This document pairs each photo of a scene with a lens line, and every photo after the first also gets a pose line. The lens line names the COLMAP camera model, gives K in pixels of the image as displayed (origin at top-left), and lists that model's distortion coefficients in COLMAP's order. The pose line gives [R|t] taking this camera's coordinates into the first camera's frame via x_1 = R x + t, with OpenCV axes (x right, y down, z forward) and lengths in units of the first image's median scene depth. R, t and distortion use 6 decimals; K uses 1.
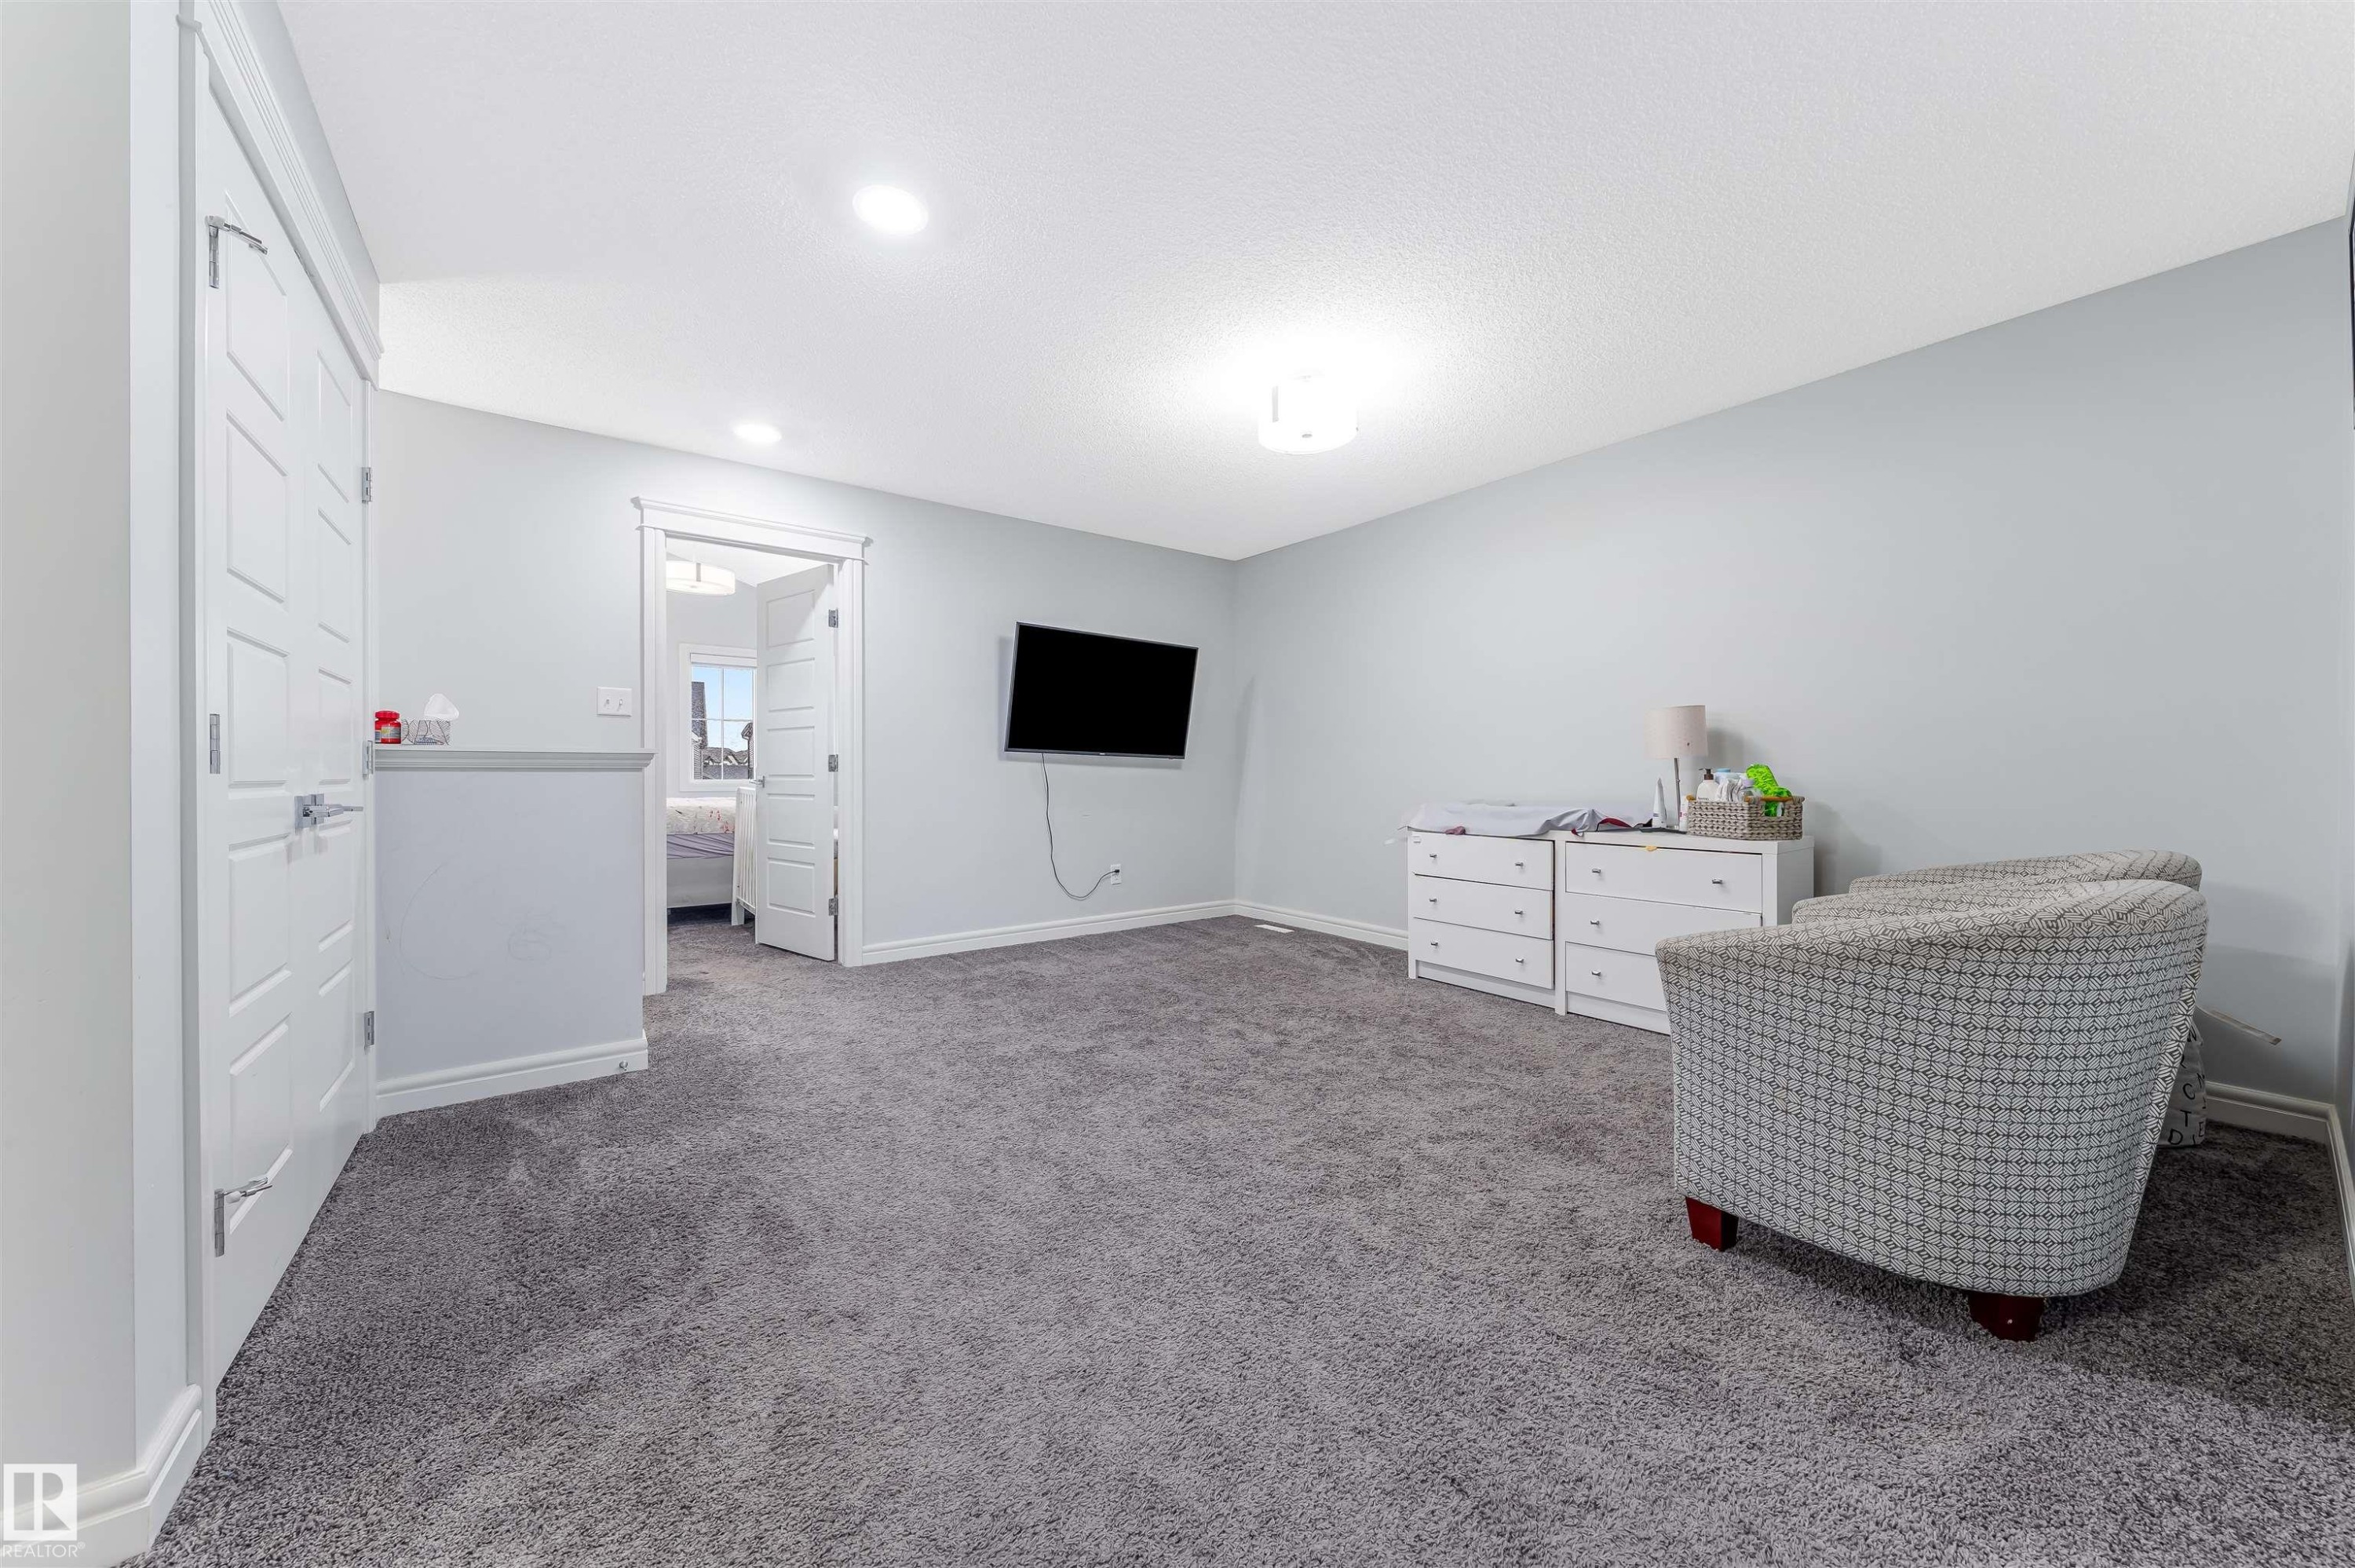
lens RADIAL K [[809.1, 0, 1170.0], [0, 809.1, 774.4], [0, 0, 1]] dist [0.001985, 0.000189]
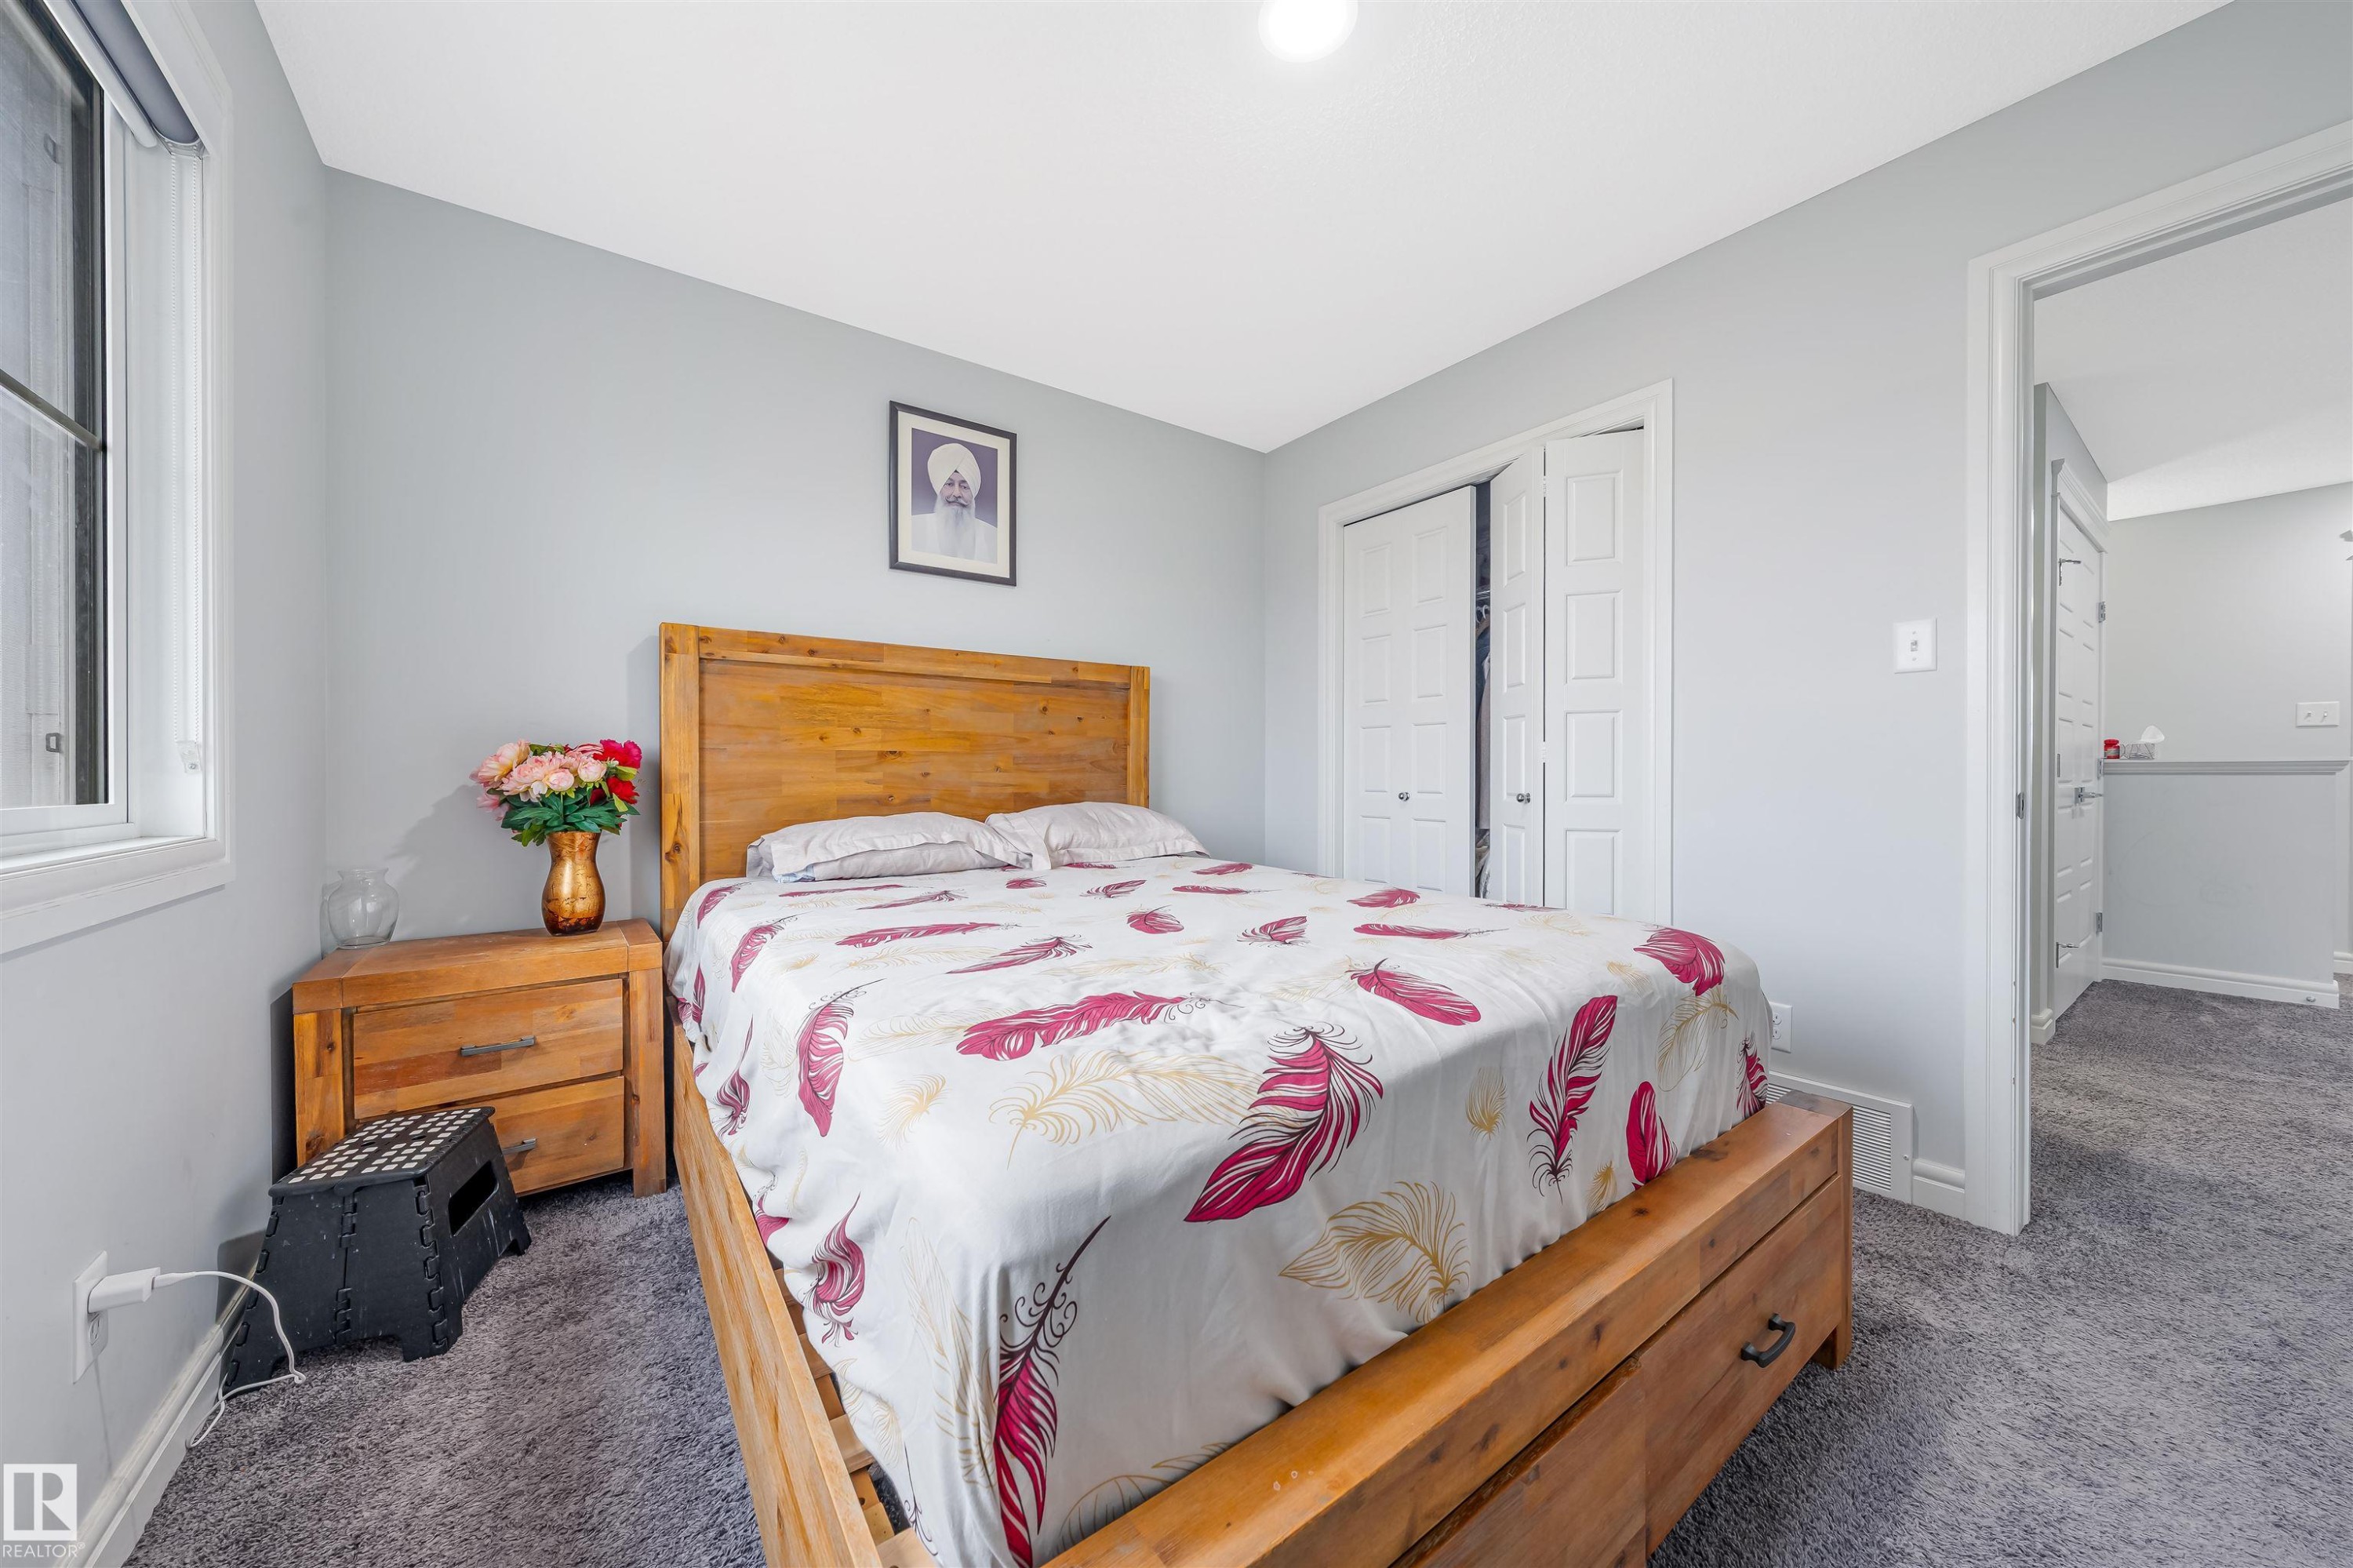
lens RADIAL K [[808.6, 0, 1167.8], [0, 808.6, 777.5], [0, 0, 1]] dist [0.001985, 0.000189]
pose [[-0.012965, 0.004783, -0.999905, 0.762550], [-0.005364, 0.999974, 0.004853, 0.003275], [0.999902, 0.005426, -0.012939, -0.958228]]
